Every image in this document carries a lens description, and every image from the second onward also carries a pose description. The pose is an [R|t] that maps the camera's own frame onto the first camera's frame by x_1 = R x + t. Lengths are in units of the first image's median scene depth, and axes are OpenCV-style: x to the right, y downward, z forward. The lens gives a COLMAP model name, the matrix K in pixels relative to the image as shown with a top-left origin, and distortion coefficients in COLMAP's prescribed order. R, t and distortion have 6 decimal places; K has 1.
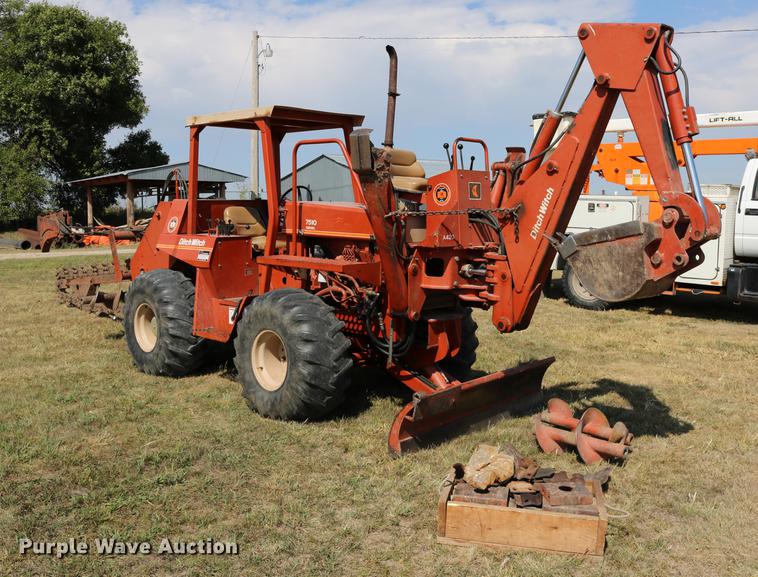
lens RADIAL K [[763.1, 0, 366.9], [0, 763.1, 270.5], [0, 0, 1]] dist [-0.113873, 0.000000]
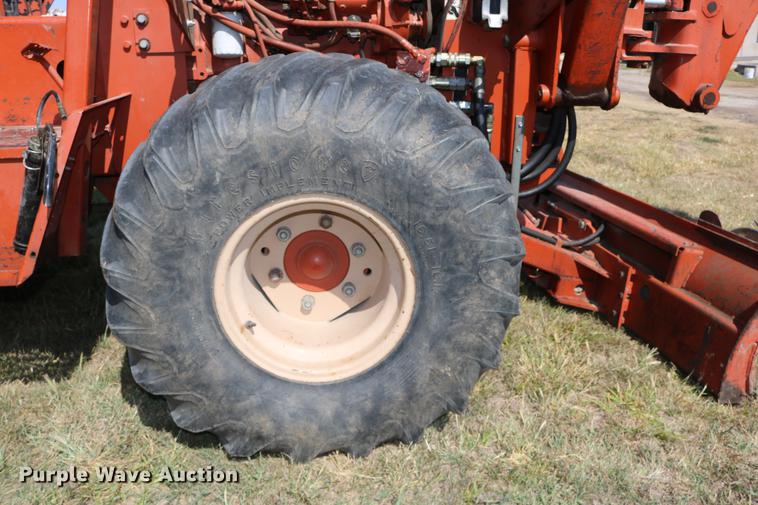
lens RADIAL K [[616.2, 0, 376.4], [0, 616.2, 251.2], [0, 0, 1]] dist [-0.114396, 0.021660]
pose [[0.616034, -0.270863, 0.739686, -0.293500], [0.086525, 0.956607, 0.278236, 0.034099], [-0.782953, -0.107402, 0.612740, 0.828436]]
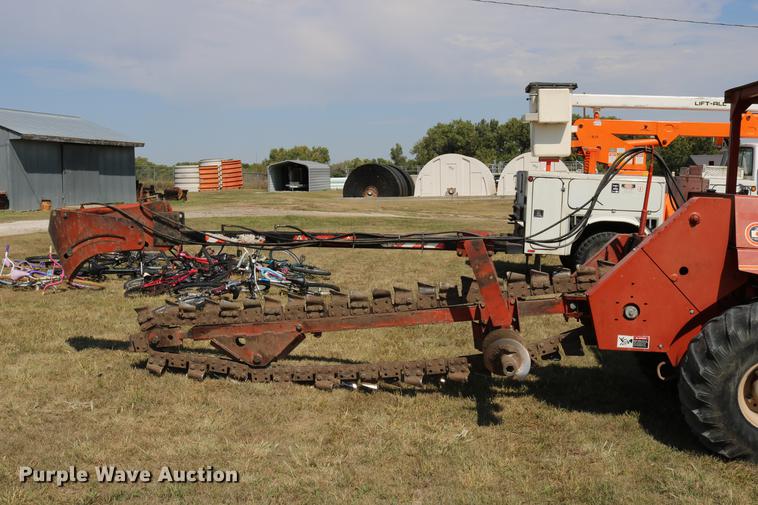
lens RADIAL K [[810.4, 0, 373.6], [0, 810.4, 247.3], [0, 0, 1]] dist [-0.087337, 0.000000]
pose [[0.777498, -0.048050, 0.627048, -1.199974], [0.039074, 0.998841, 0.028091, -0.102589], [-0.627671, 0.002660, 0.778474, 0.841190]]
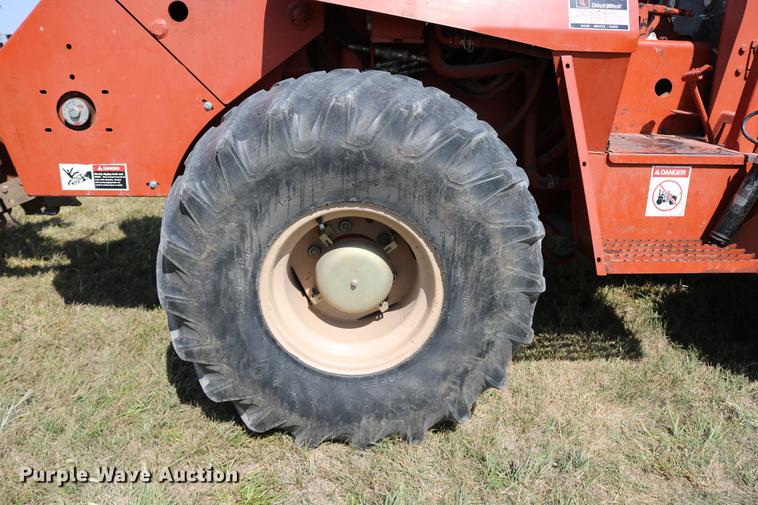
lens RADIAL K [[630.6, 0, 378.1], [0, 630.6, 252.1], [0, 0, 1]] dist [-0.160424, 0.133271]
pose [[0.669832, -0.235728, 0.704100, -0.529744], [0.055855, 0.961577, 0.268792, 0.003318], [-0.740408, -0.140718, 0.657262, 1.038461]]
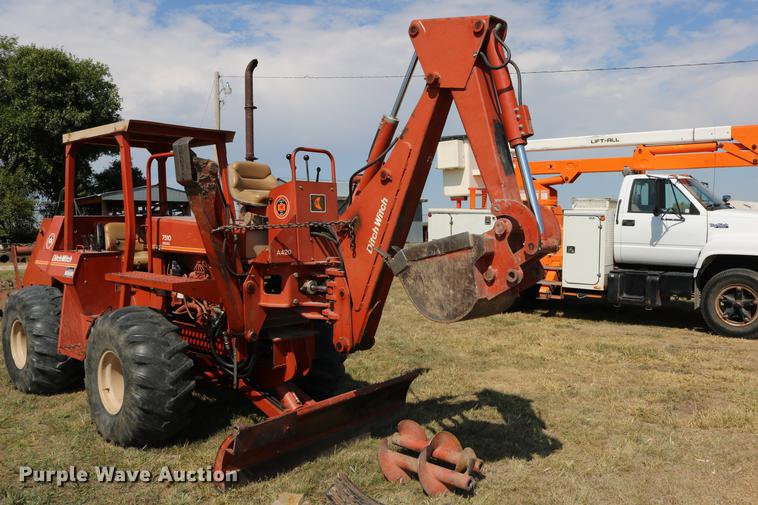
lens RADIAL K [[630.6, 0, 382.0], [0, 630.6, 252.3], [0, 0, 1]] dist [-0.160424, 0.133271]
pose [[0.997215, -0.010640, 0.073813, 0.156076], [0.013300, 0.999276, -0.035639, -0.013397], [-0.073380, 0.036522, 0.996635, 0.202855]]
